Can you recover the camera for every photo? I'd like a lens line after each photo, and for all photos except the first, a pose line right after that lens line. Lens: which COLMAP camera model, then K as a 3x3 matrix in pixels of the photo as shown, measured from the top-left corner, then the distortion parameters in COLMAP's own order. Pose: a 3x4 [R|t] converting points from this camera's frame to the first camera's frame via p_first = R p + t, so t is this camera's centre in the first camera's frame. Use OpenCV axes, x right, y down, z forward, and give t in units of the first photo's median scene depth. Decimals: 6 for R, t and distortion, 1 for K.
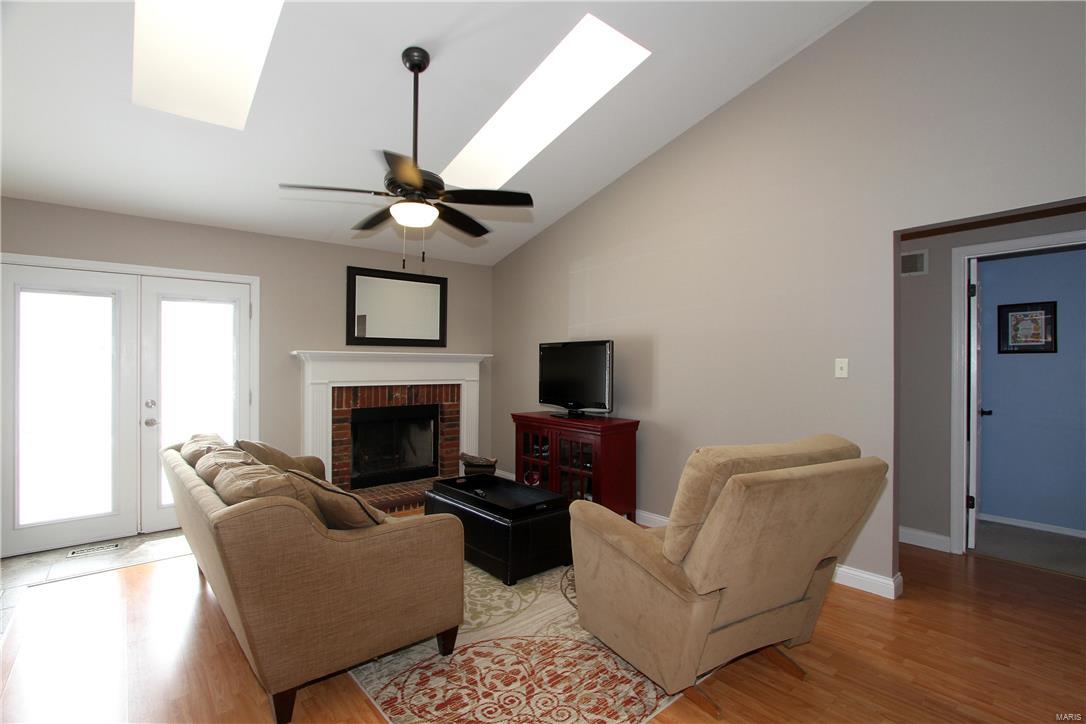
lens RADIAL K [[509.7, 0, 543.4], [0, 509.7, 359.7], [0, 0, 1]] dist [-0.009941, 0.002445]
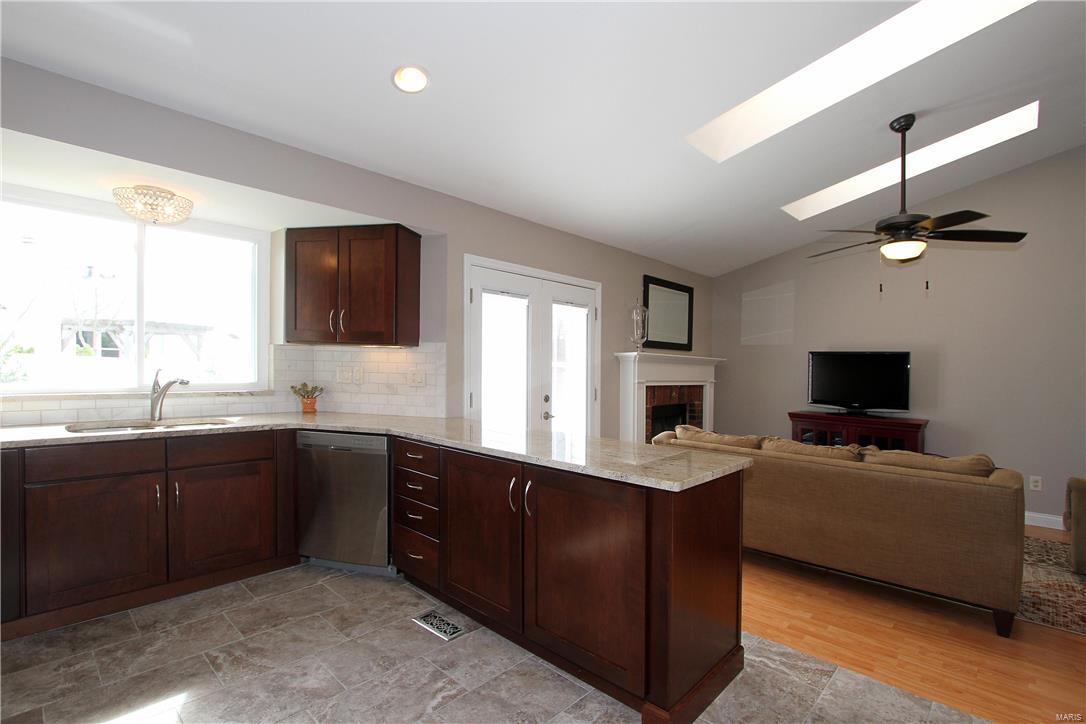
lens RADIAL K [[509.7, 0, 553.5], [0, 509.7, 380.0], [0, 0, 1]] dist [-0.009941, 0.002445]
pose [[0.990089, 0.022839, 0.138568, -0.747432], [-0.029027, 0.998662, 0.042801, -0.000693], [-0.137406, -0.046399, 0.989428, -0.058702]]
